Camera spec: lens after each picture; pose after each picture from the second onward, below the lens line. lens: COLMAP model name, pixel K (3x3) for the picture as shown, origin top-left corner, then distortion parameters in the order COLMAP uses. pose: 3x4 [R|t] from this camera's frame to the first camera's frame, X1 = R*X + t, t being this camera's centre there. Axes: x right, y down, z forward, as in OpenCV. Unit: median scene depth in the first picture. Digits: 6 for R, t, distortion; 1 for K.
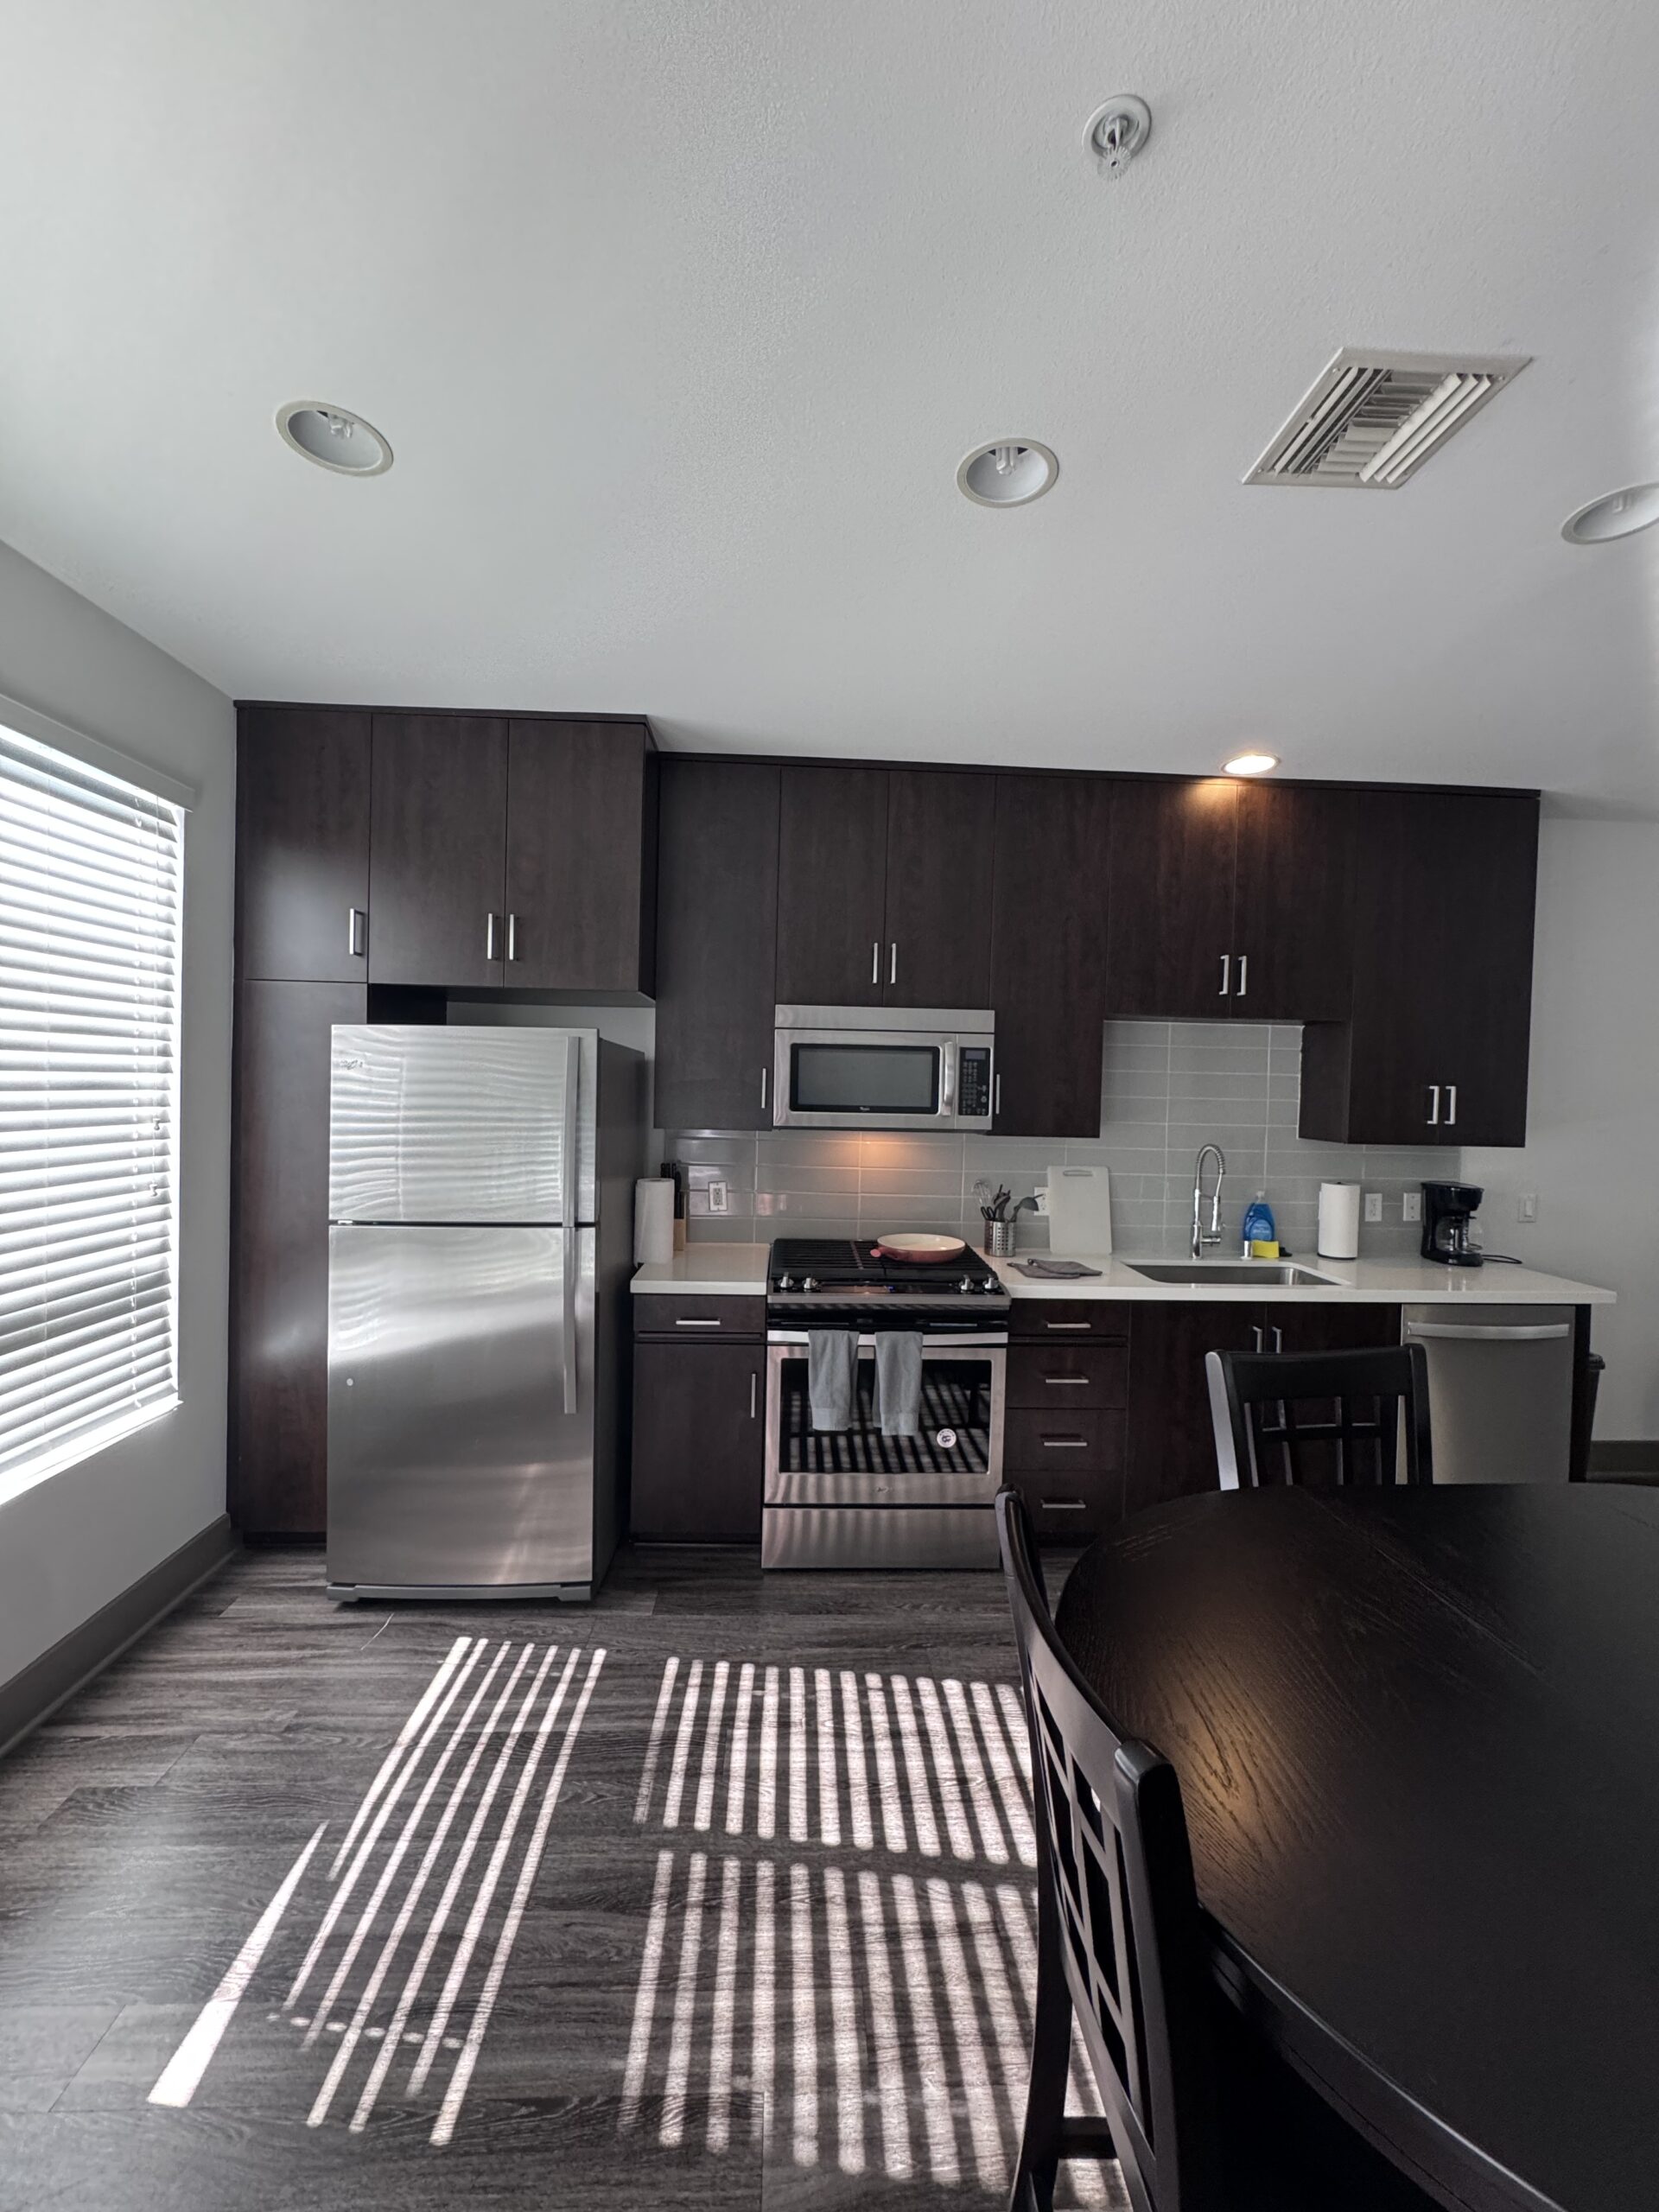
lens RADIAL K [[877.6, 0, 829.5], [0, 877.6, 1106.0], [0, 0, 1]] dist [-0.002760, -0.000186]
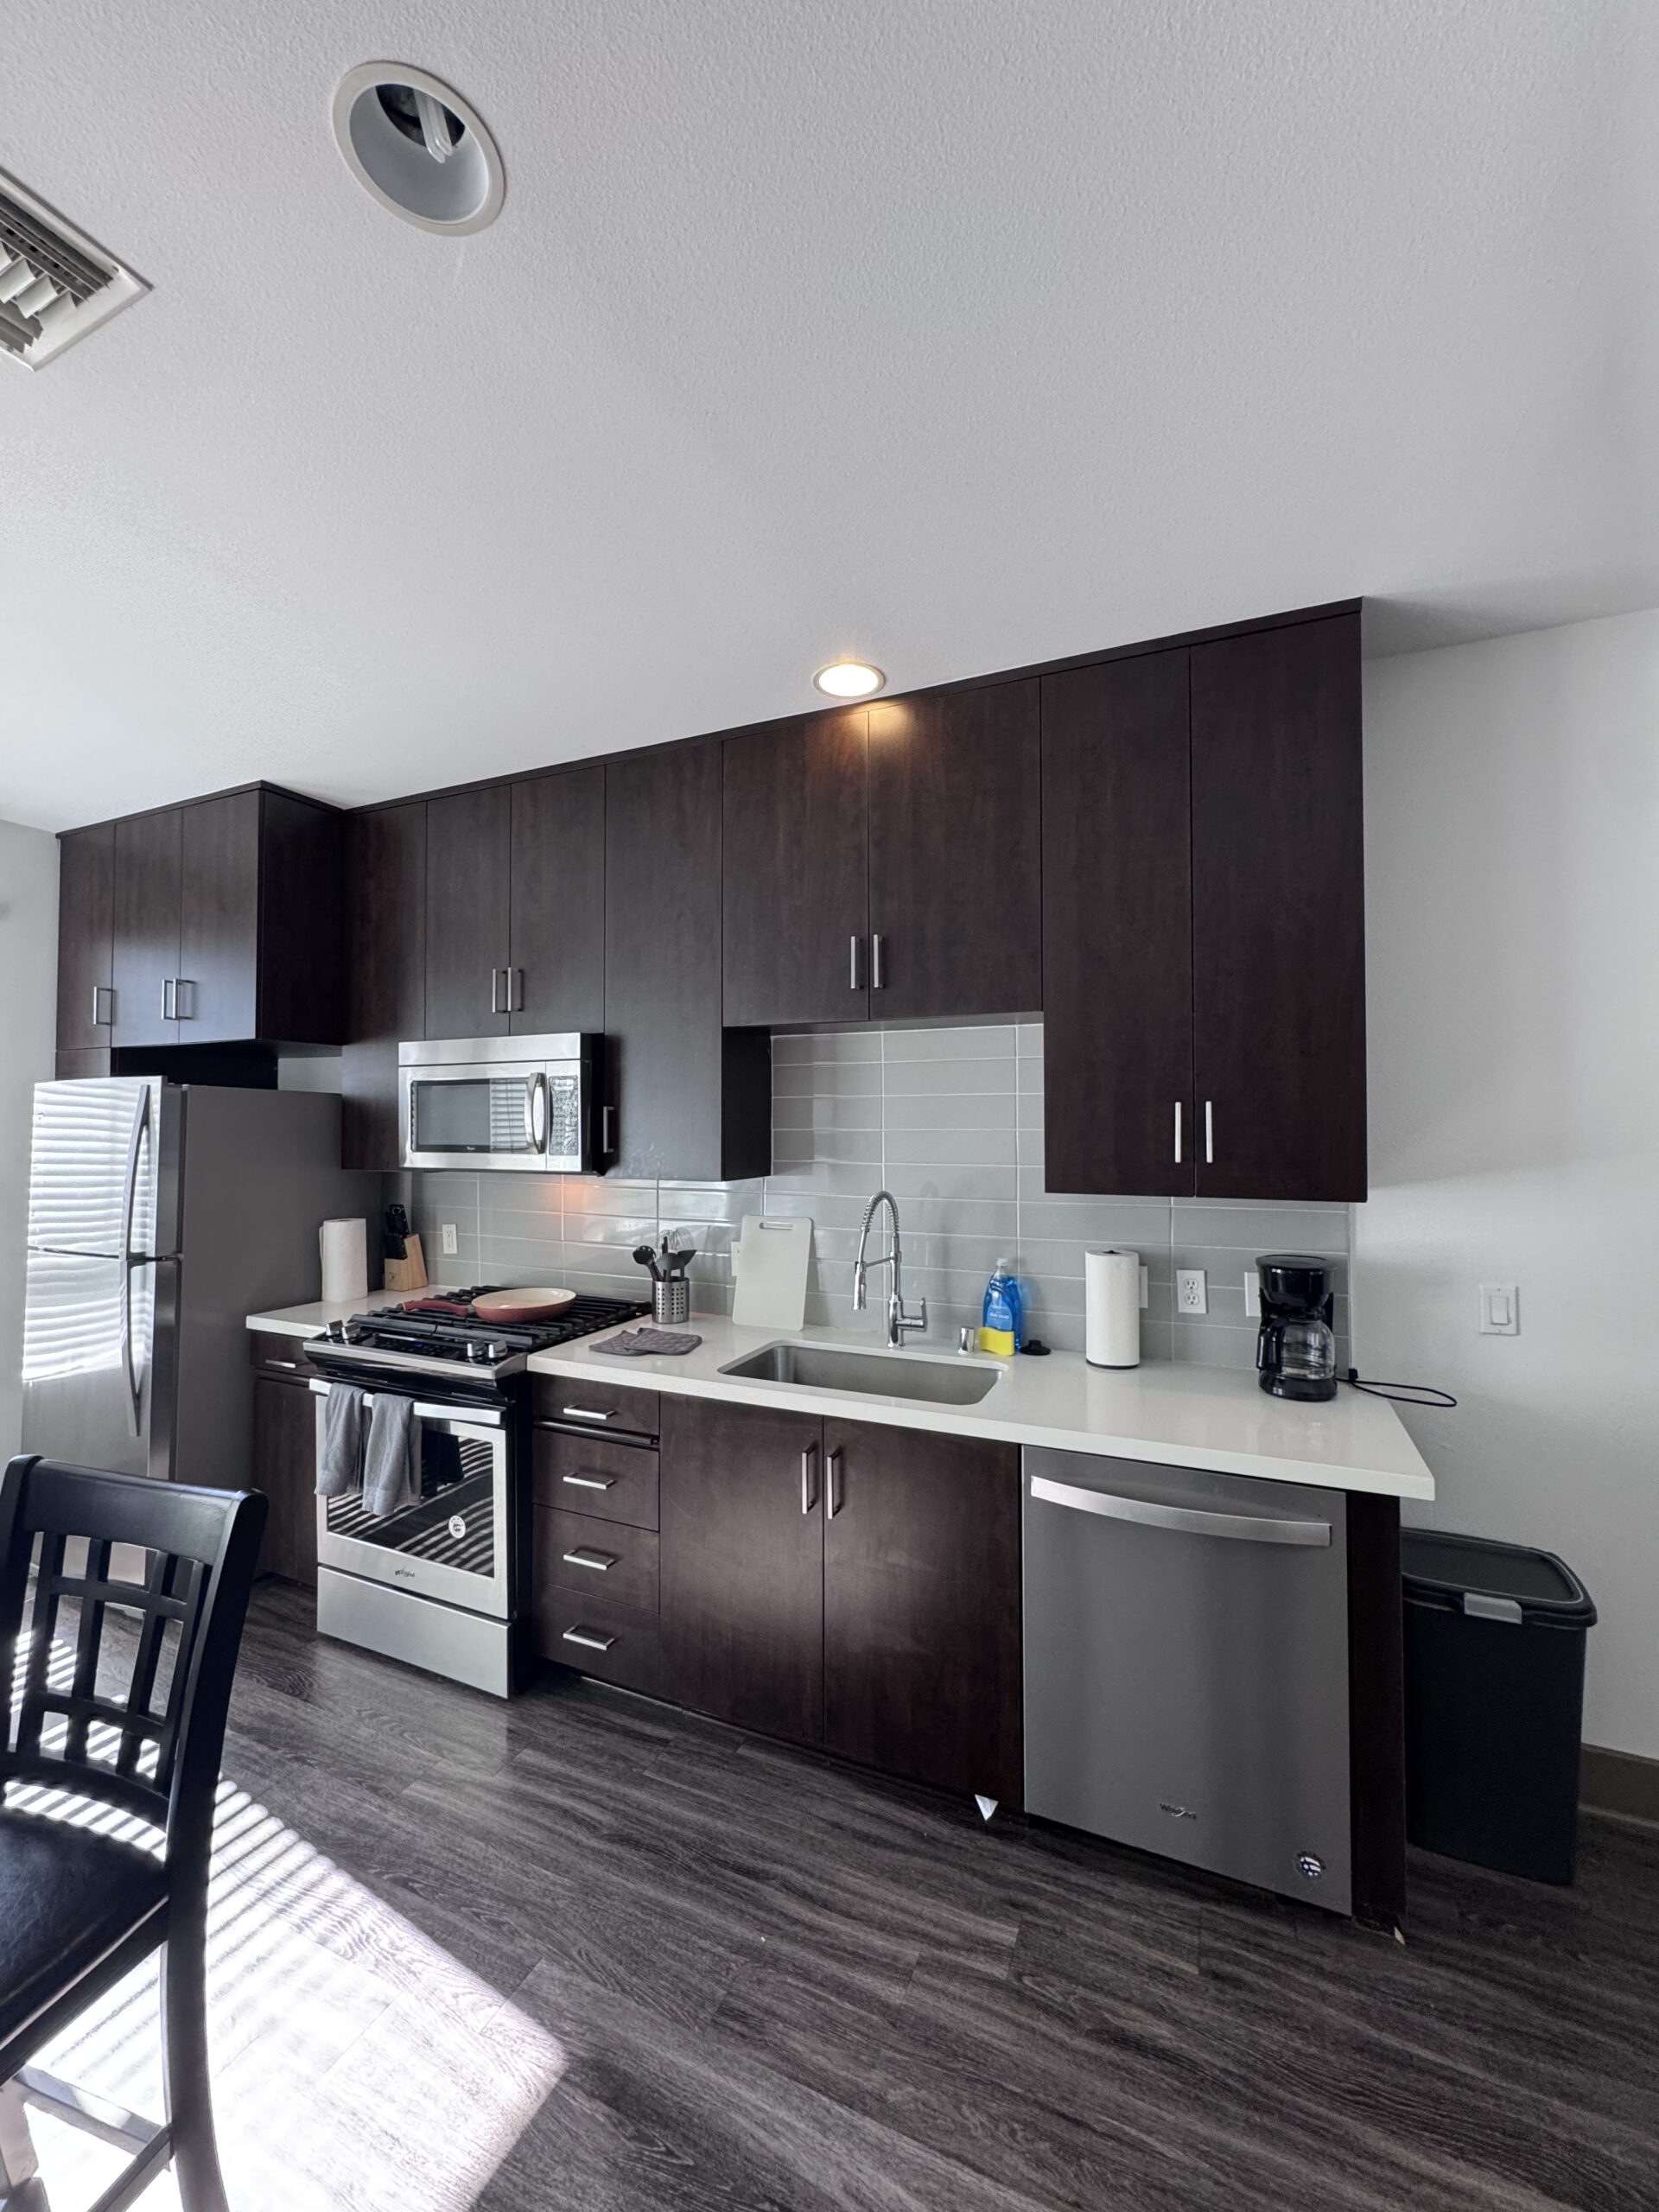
lens RADIAL K [[877.6, 0, 829.5], [0, 877.6, 1106.0], [0, 0, 1]] dist [-0.002760, -0.000186]
pose [[0.892718, -0.033228, -0.449389, 0.741105], [0.008468, 0.998338, -0.056997, 0.014153], [0.450536, 0.047077, 0.891516, 0.322567]]
